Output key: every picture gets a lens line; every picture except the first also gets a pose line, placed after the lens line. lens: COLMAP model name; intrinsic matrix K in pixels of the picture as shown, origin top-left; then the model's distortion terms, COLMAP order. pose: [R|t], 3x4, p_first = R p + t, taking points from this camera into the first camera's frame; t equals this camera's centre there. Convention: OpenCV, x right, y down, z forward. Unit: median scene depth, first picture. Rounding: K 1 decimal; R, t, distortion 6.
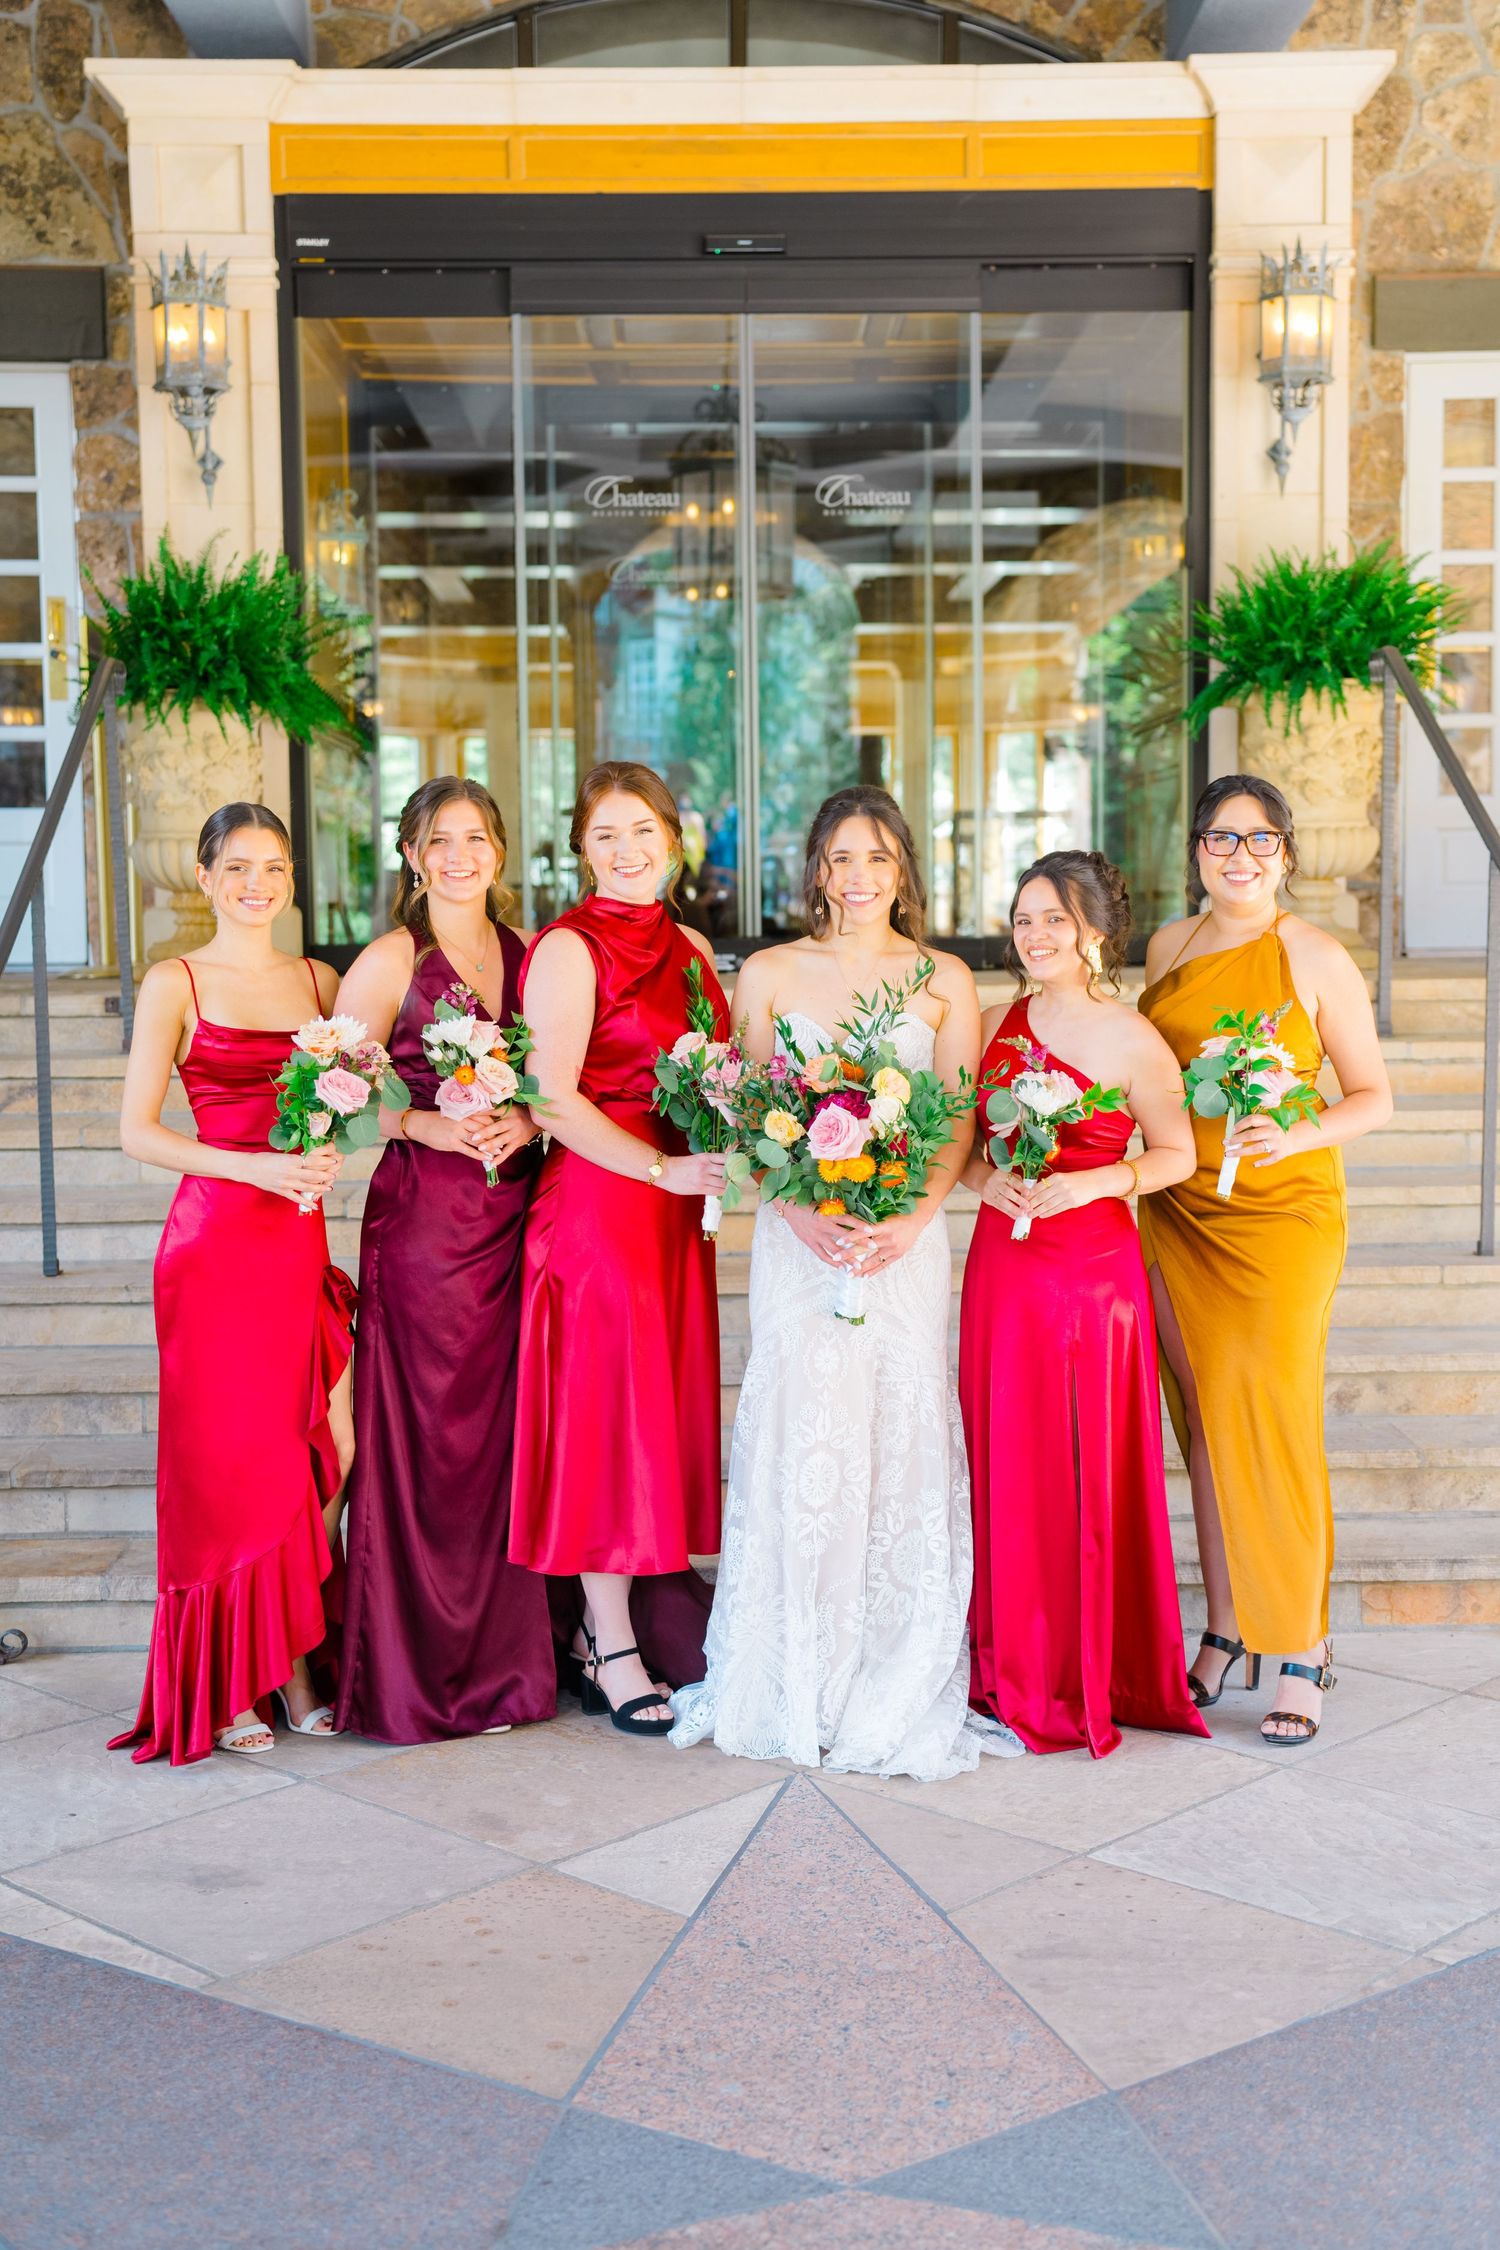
lens RADIAL K [[2715.8, 0, 750.0], [0, 2715.8, 1125.0], [0, 0, 1]] dist [-0.002589, 0.355126]
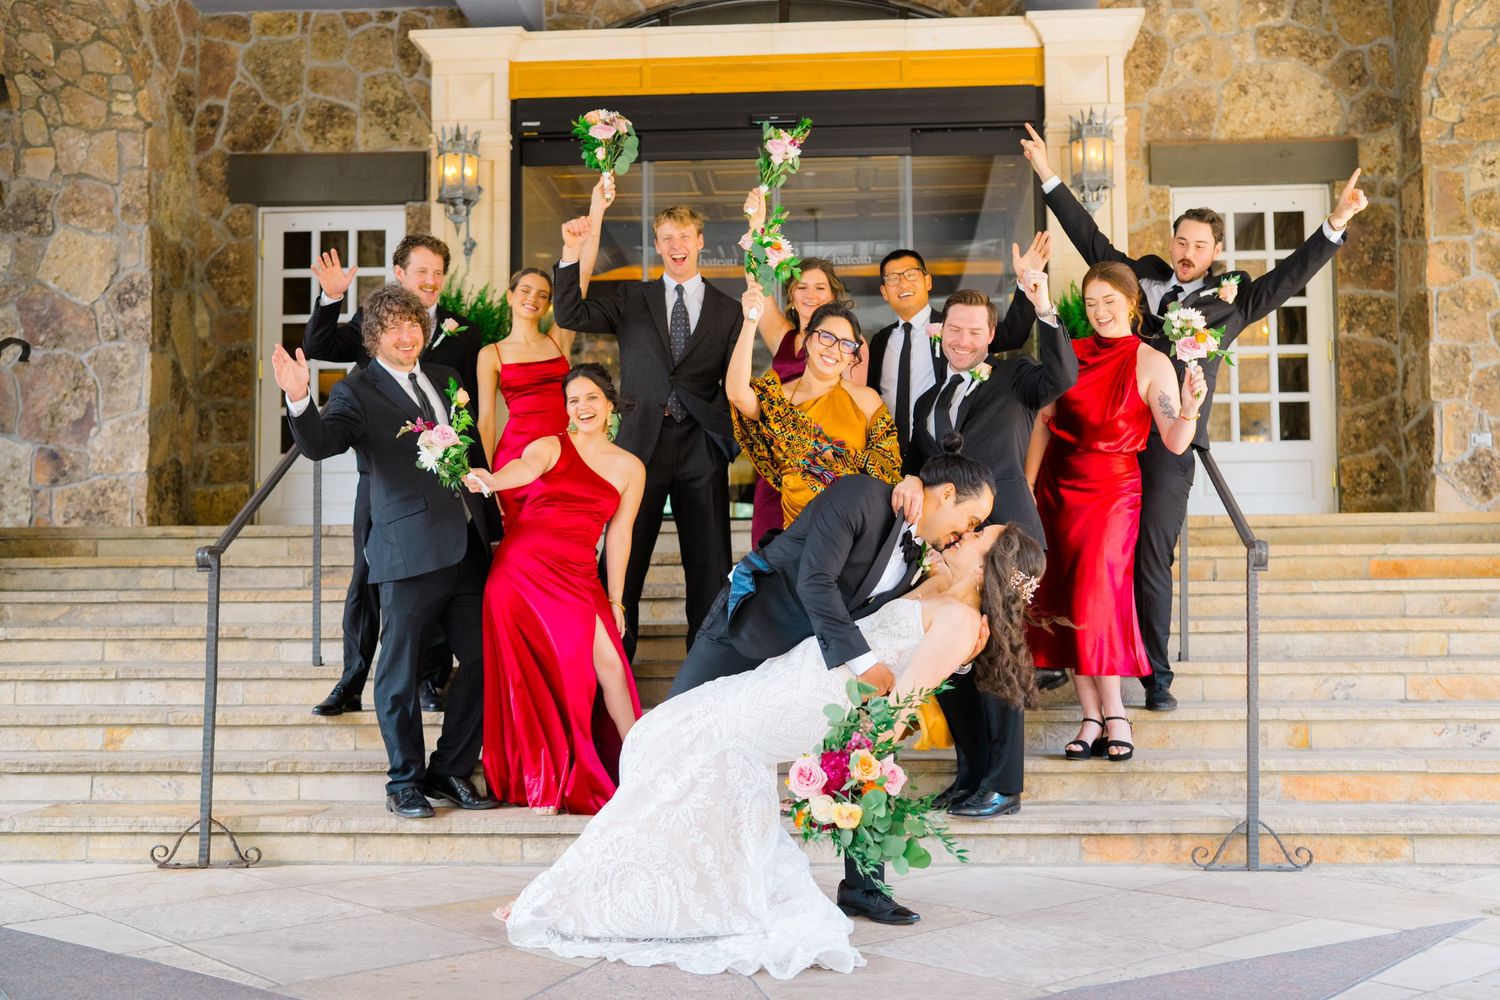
lens RADIAL K [[1581.8, 0, 769.4], [0, 1581.8, 545.1], [0, 0, 1]] dist [0.003367, 0.017573]
pose [[0.997028, 0.000484, -0.077035, 0.072446], [-0.010278, 0.991876, -0.126795, 0.075664], [0.076348, 0.127210, 0.988933, 0.030371]]
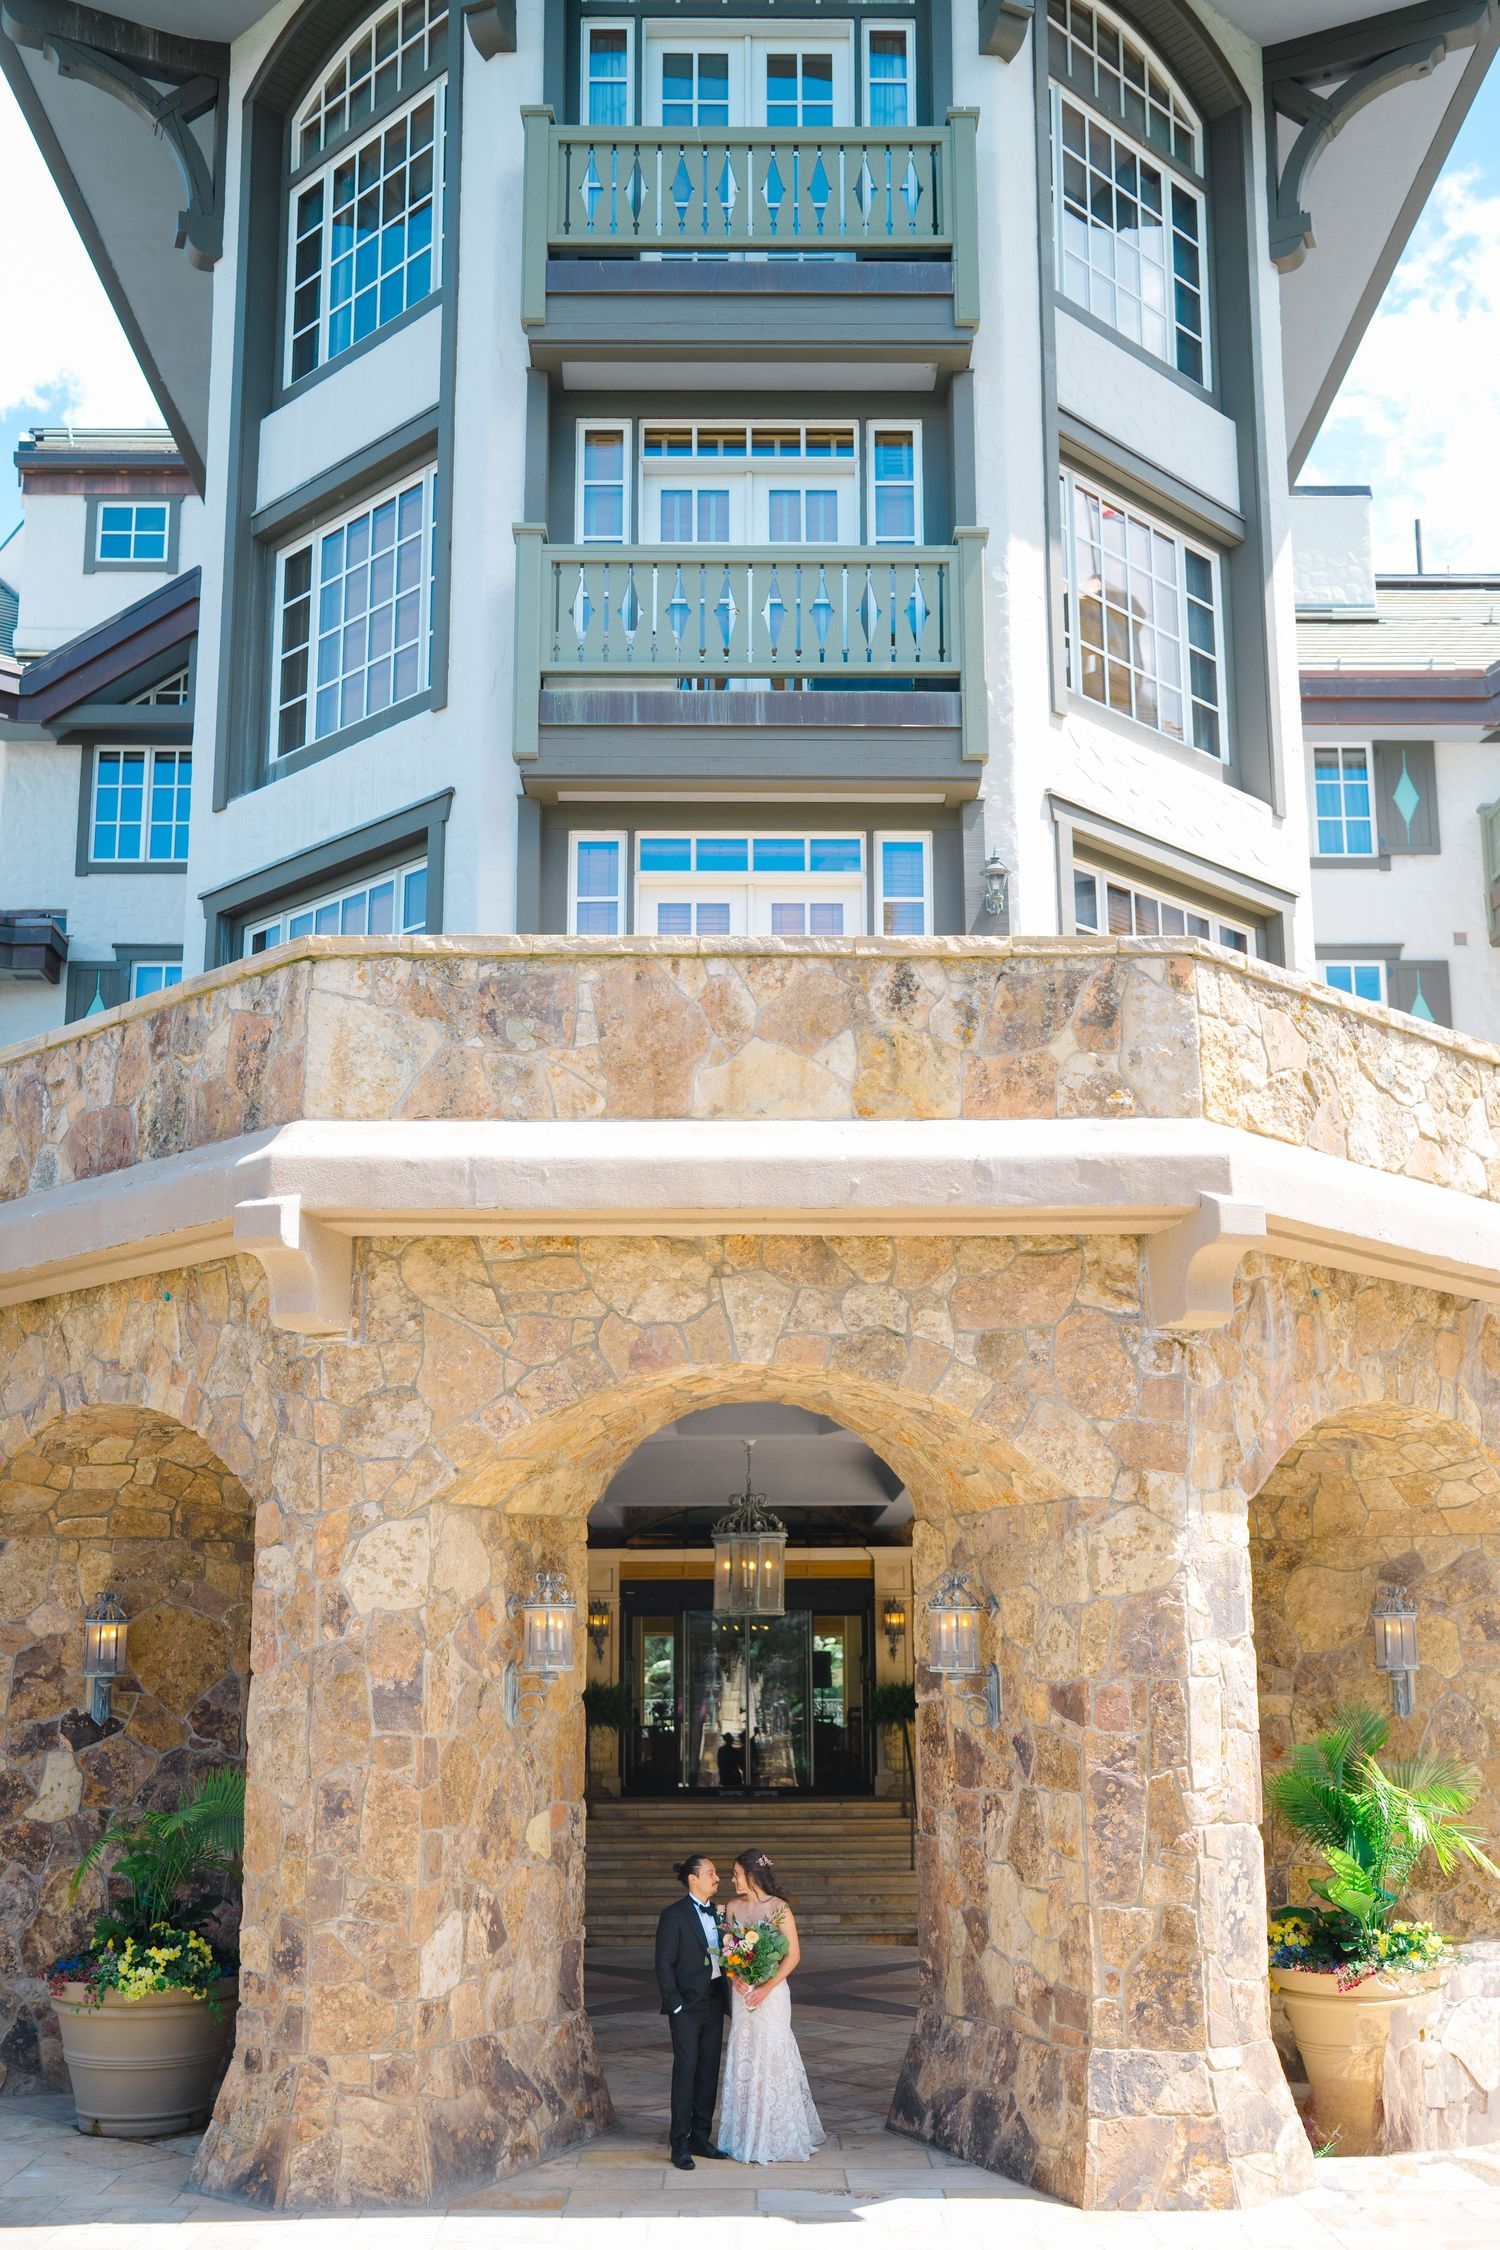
lens RADIAL K [[2320.1, 0, 780.4], [0, 2320.1, 1249.9], [0, 0, 1]] dist [0.017013, 0.027701]
pose [[0.999963, 0.008239, 0.002286, 0.031898], [-0.007348, 0.964783, -0.262944, 0.052038], [-0.004372, 0.262918, 0.964808, -2.114836]]
